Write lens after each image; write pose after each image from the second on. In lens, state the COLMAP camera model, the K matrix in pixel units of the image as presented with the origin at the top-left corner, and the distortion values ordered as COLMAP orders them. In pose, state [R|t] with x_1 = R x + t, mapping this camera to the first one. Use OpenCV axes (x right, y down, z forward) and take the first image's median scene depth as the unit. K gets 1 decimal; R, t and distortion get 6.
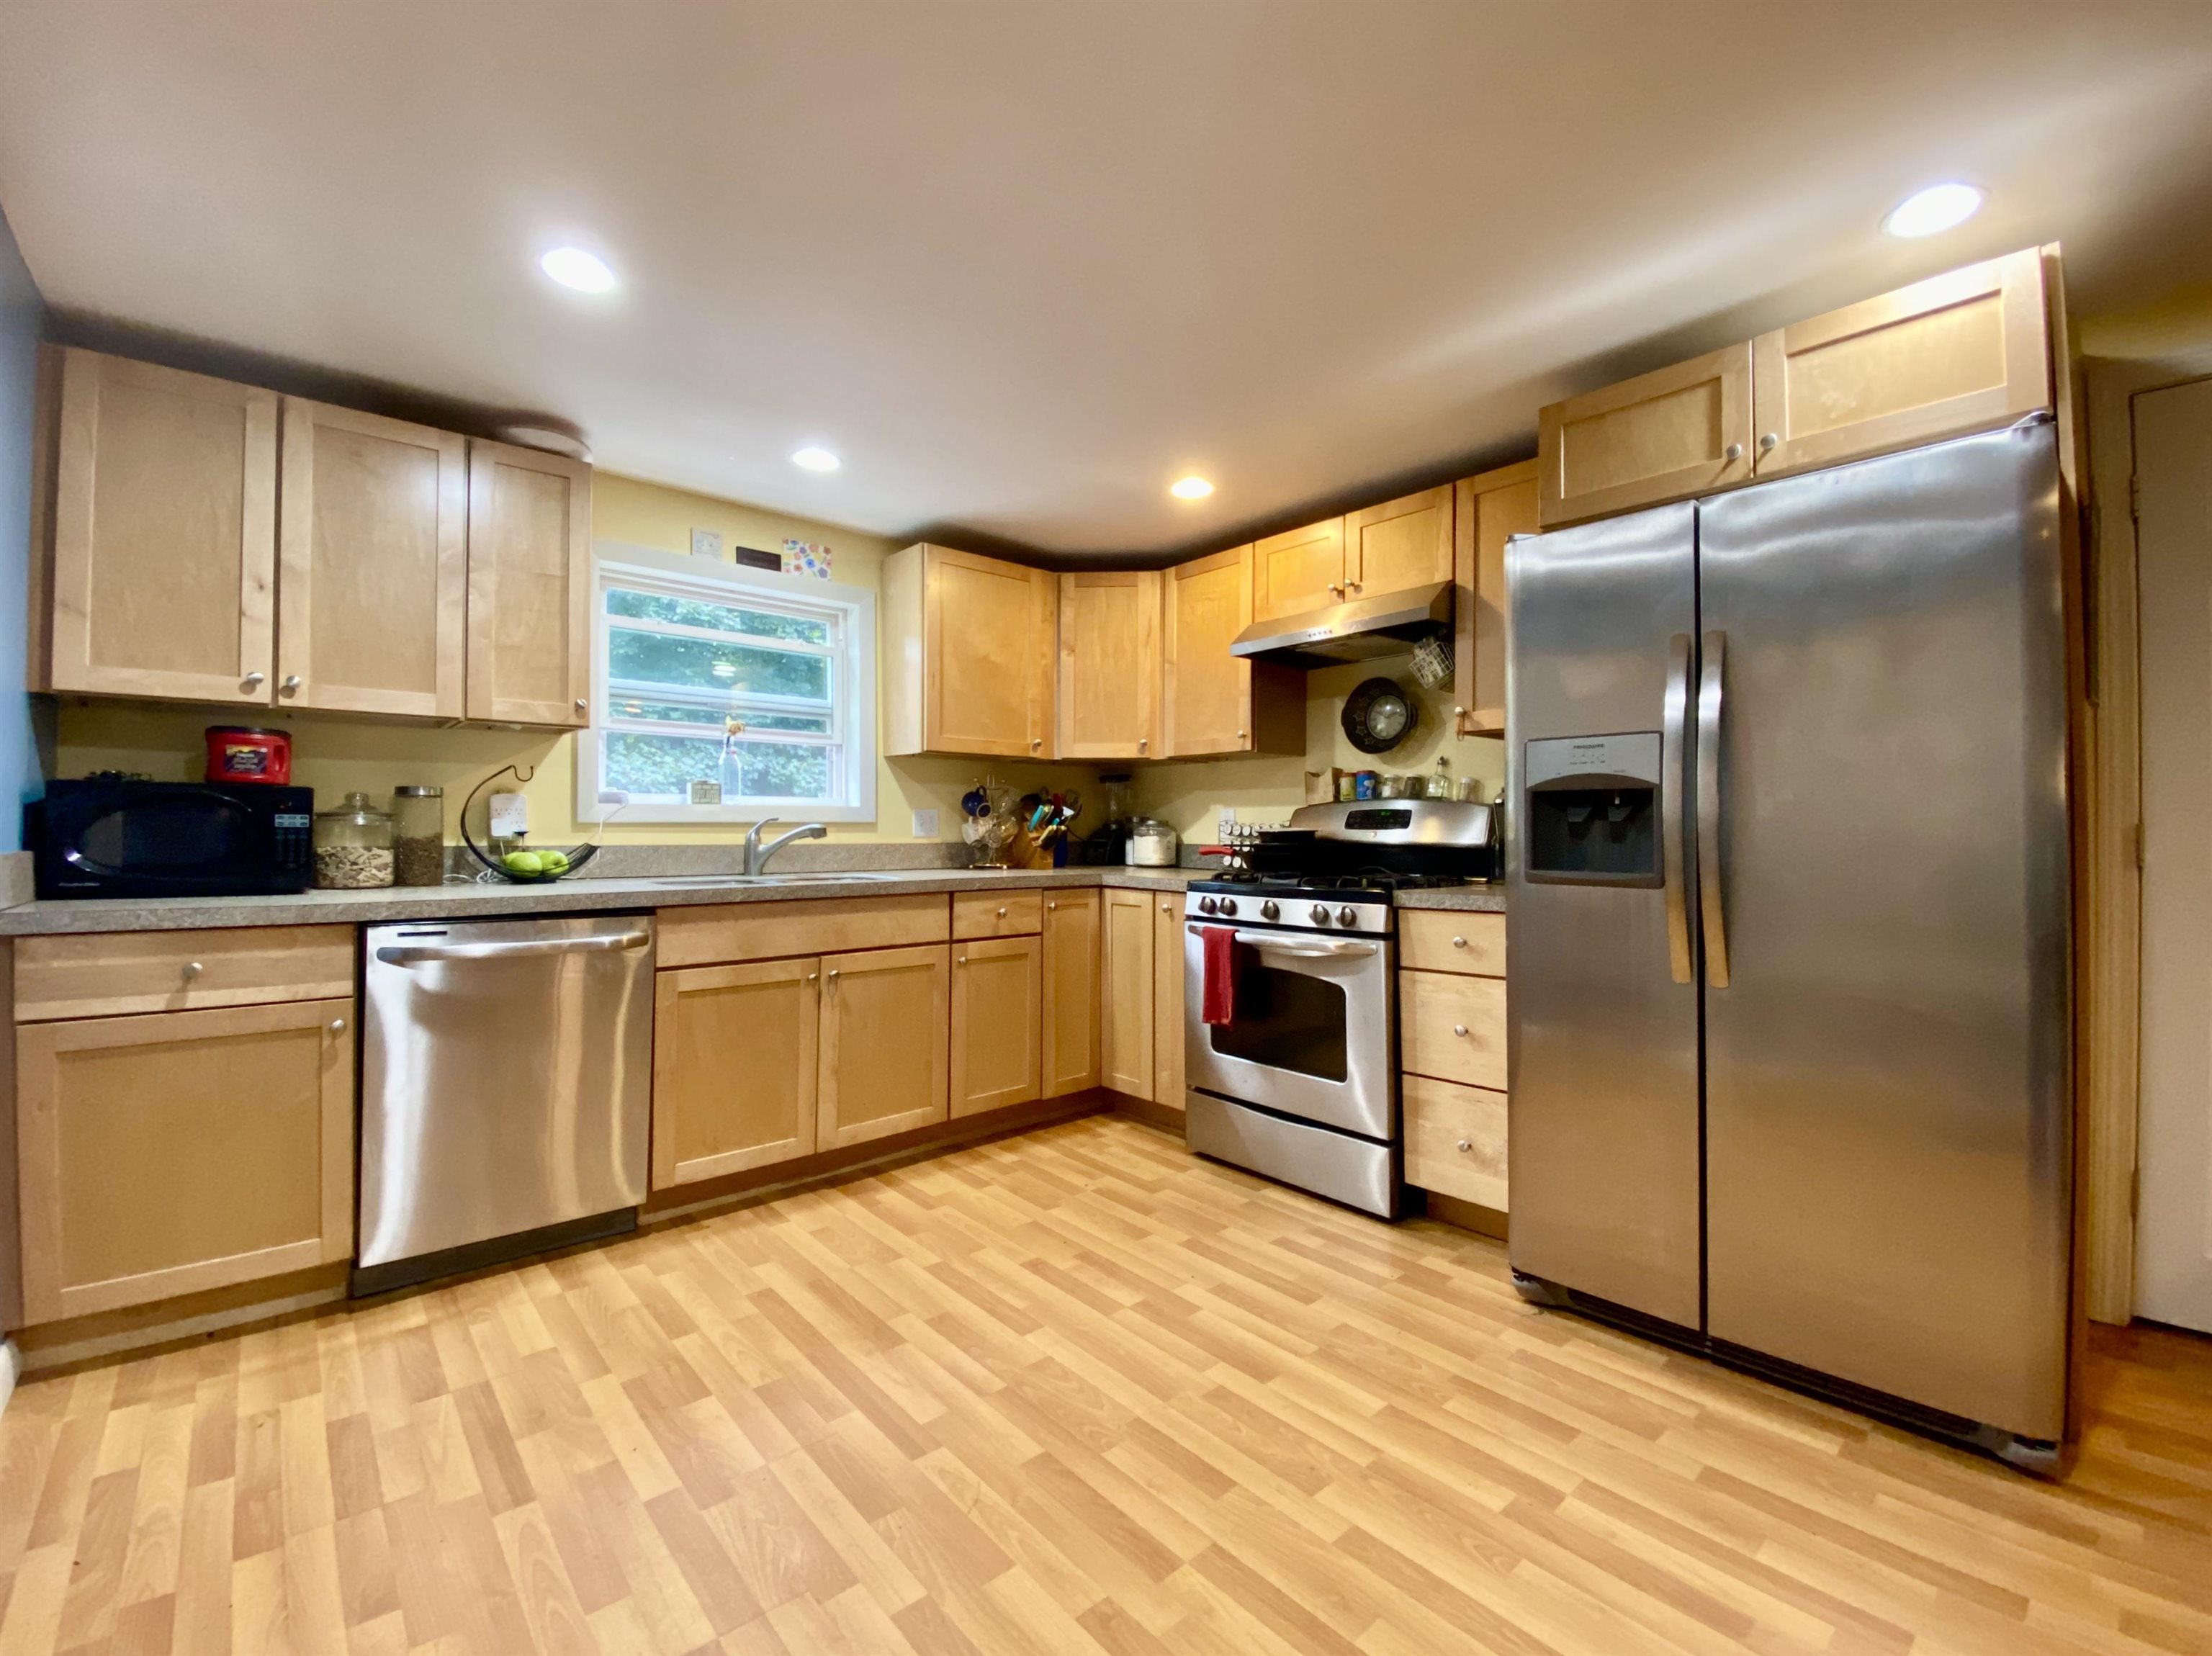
lens RADIAL K [[923.6, 0, 1100.6], [0, 923.6, 821.0], [0, 0, 1]] dist [-0.023442, -0.000383]
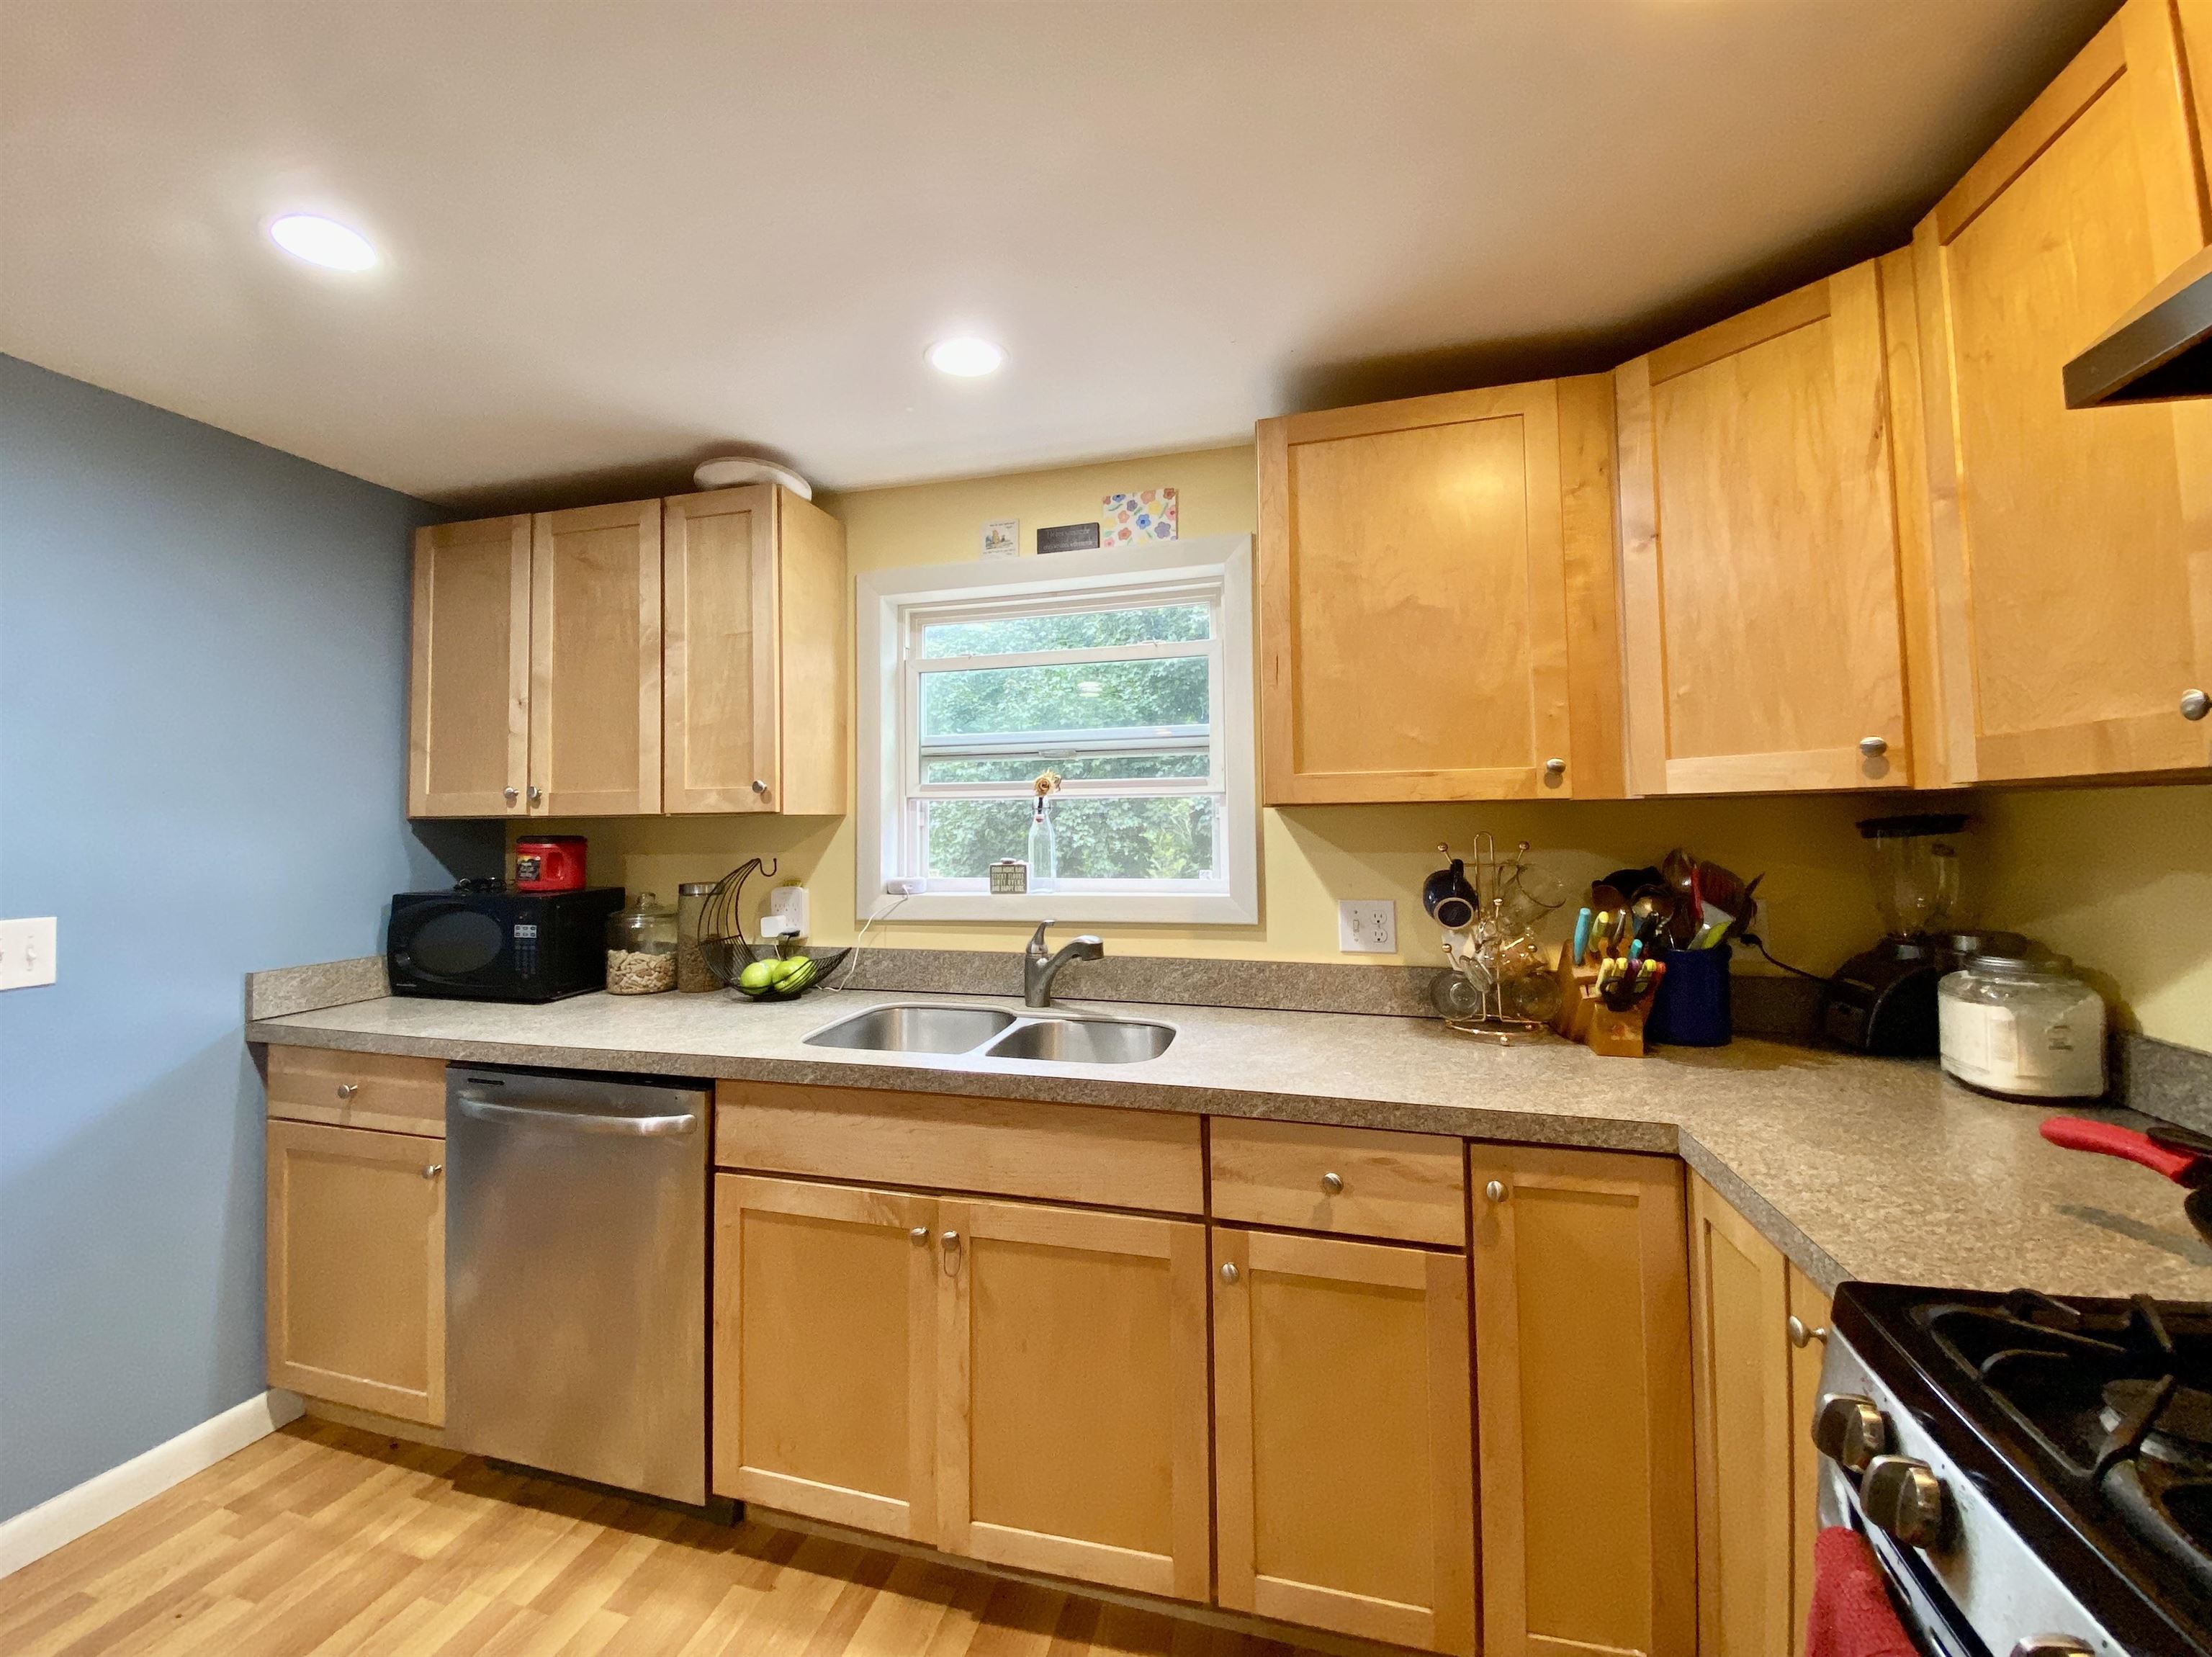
lens RADIAL K [[890.9, 0, 1063.7], [0, 890.9, 793.5], [0, 0, 1]] dist [0.022367, -0.018953]
pose [[0.539064, -0.043035, -0.841165, 0.216512], [0.019717, 0.999065, -0.038478, -0.080648], [0.842034, 0.004157, 0.539409, 0.758694]]
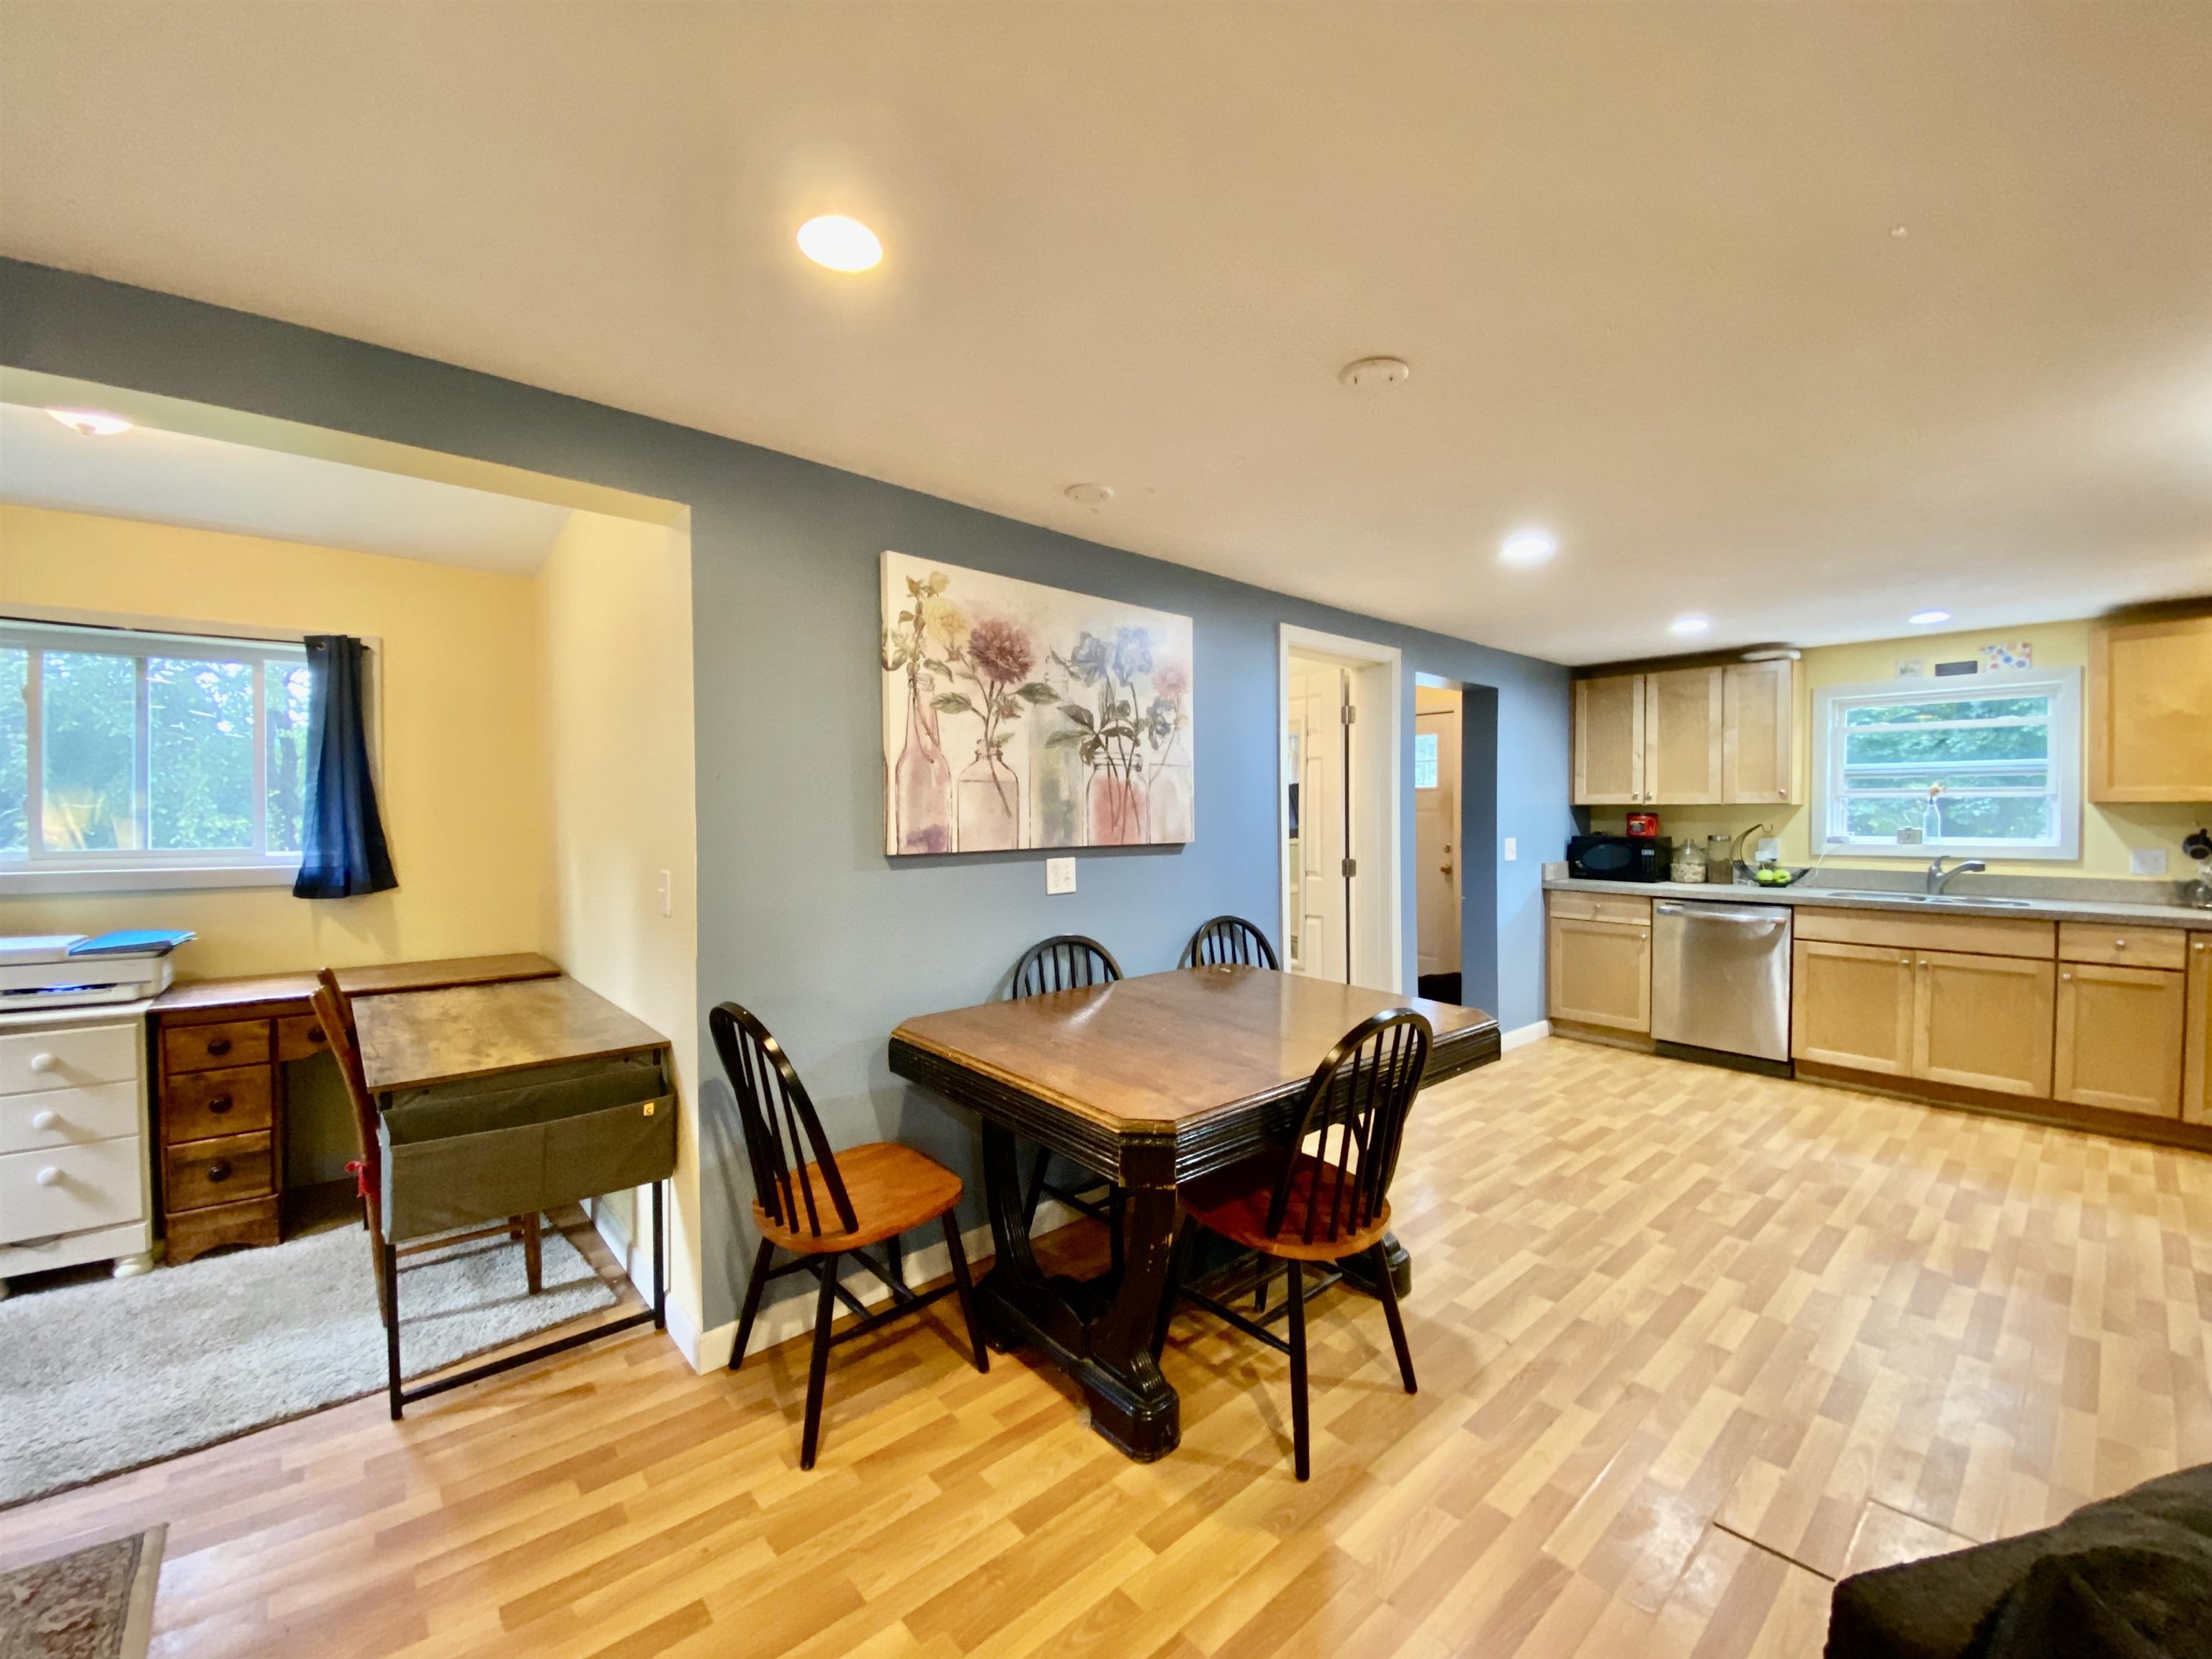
lens RADIAL K [[888.6, 0, 1114.9], [0, 888.6, 826.2], [0, 0, 1]] dist [0.016325, -0.019039]
pose [[-0.005689, 0.008204, -0.999950, 1.167639], [0.006865, 0.999943, 0.008165, -0.078515], [0.999960, -0.006818, -0.005745, -0.317170]]
